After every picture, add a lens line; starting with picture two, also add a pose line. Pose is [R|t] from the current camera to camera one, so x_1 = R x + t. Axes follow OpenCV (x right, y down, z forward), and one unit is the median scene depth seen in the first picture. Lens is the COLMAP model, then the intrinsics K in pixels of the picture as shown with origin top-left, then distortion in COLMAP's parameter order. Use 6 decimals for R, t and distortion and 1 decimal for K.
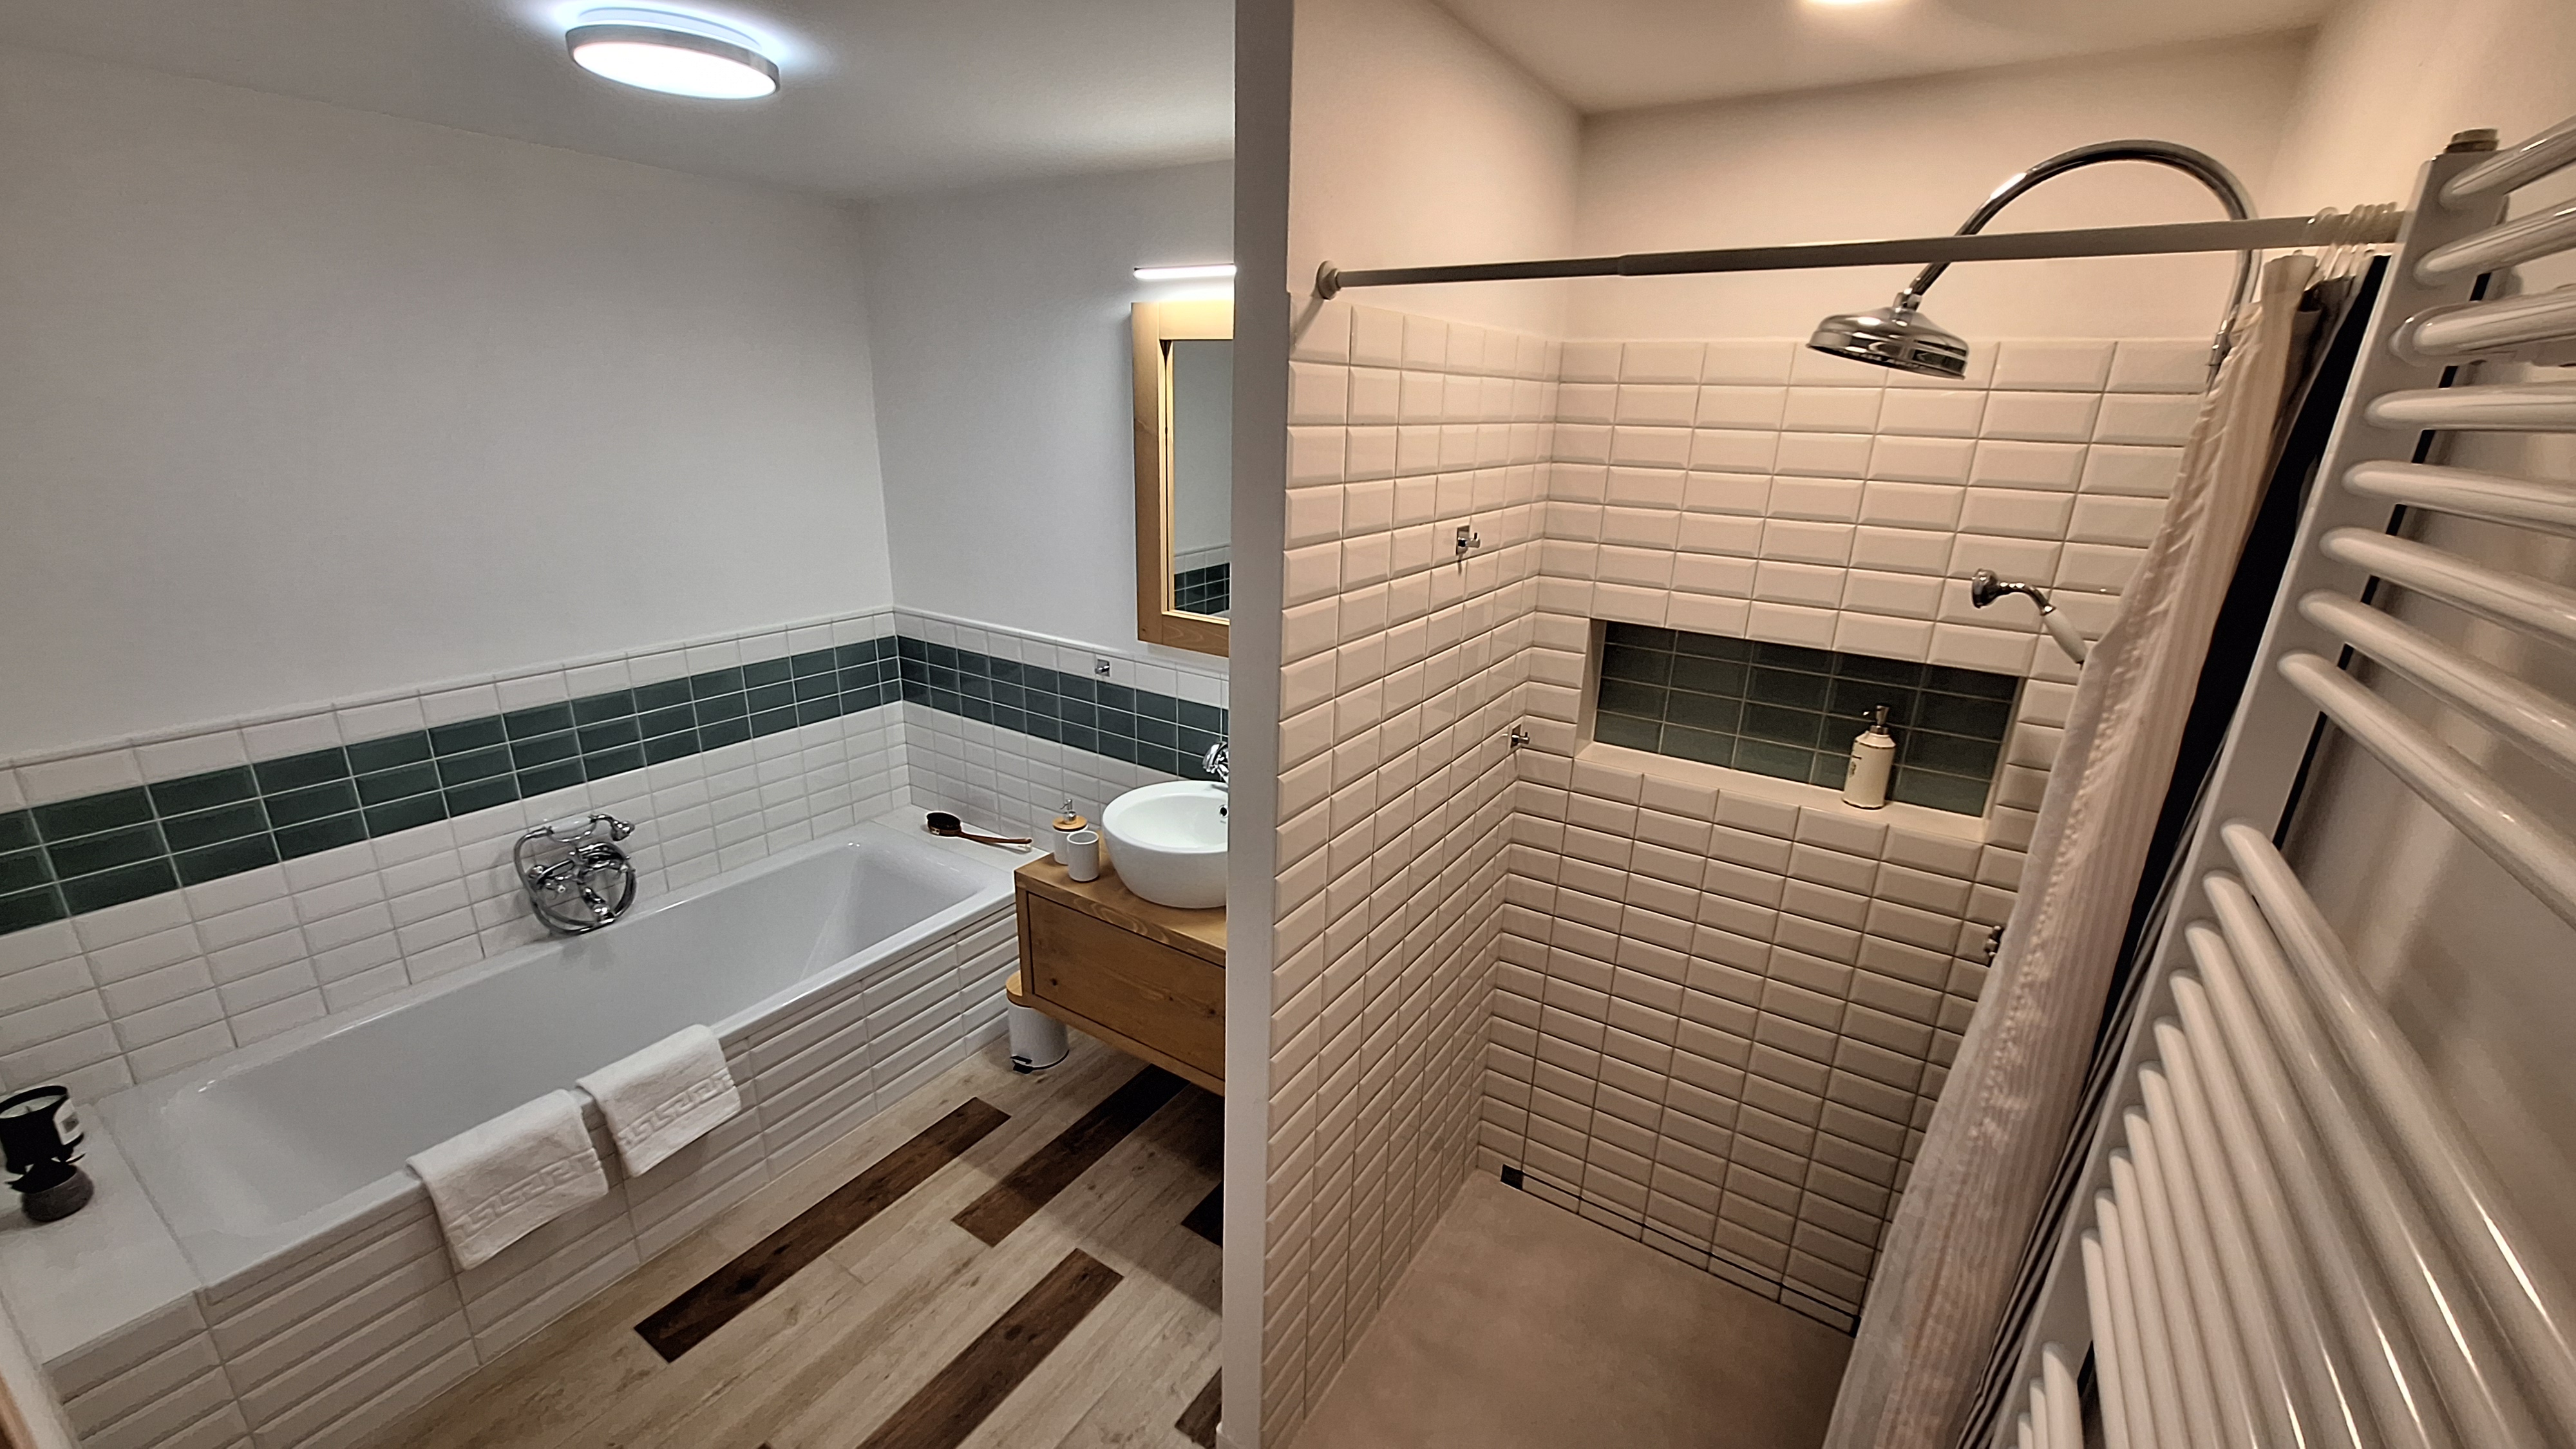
lens RADIAL K [[1008.0, 0, 1290.2], [0, 1008.0, 726.8], [0, 0, 1]] dist [-0.002256, -0.000391]
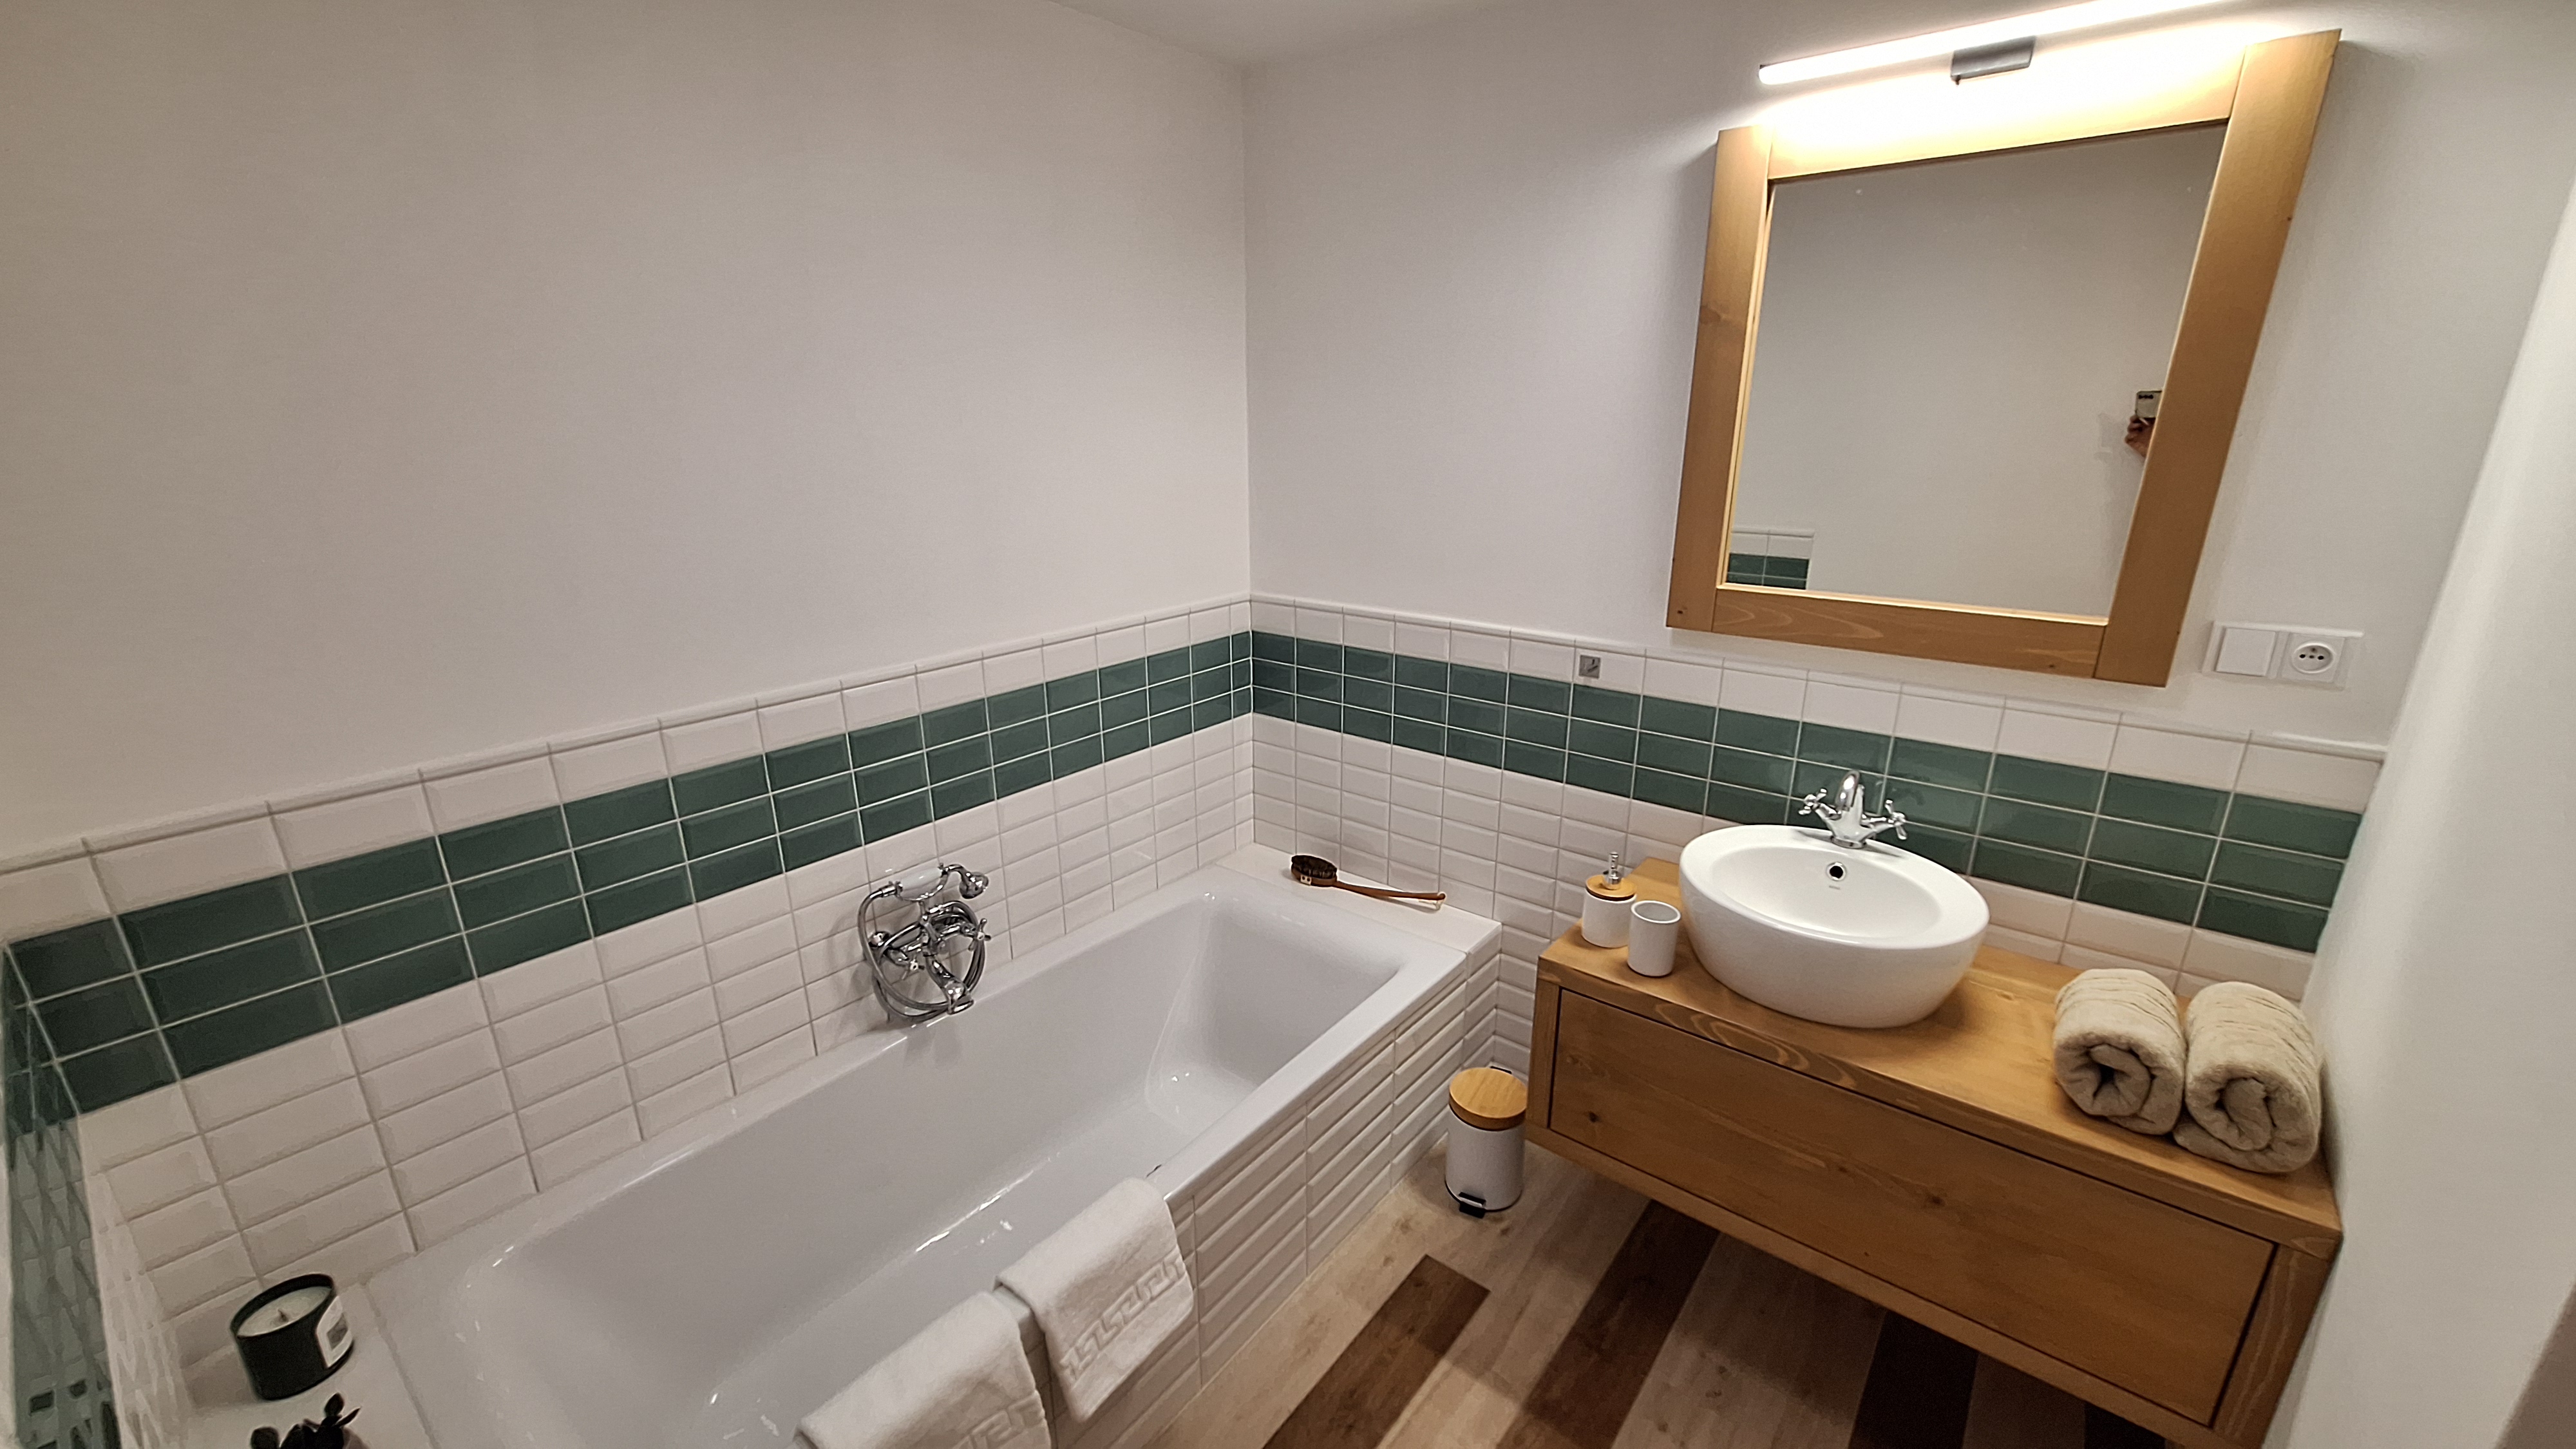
lens RADIAL K [[1008.0, 0, 1288.6], [0, 1008.0, 727.0], [0, 0, 1]] dist [-0.002256, -0.000391]
pose [[0.993642, -0.002648, -0.112556, -0.353435], [0.001258, 0.999922, -0.012418, -0.006692], [0.112580, 0.012198, 0.993568, 0.277397]]
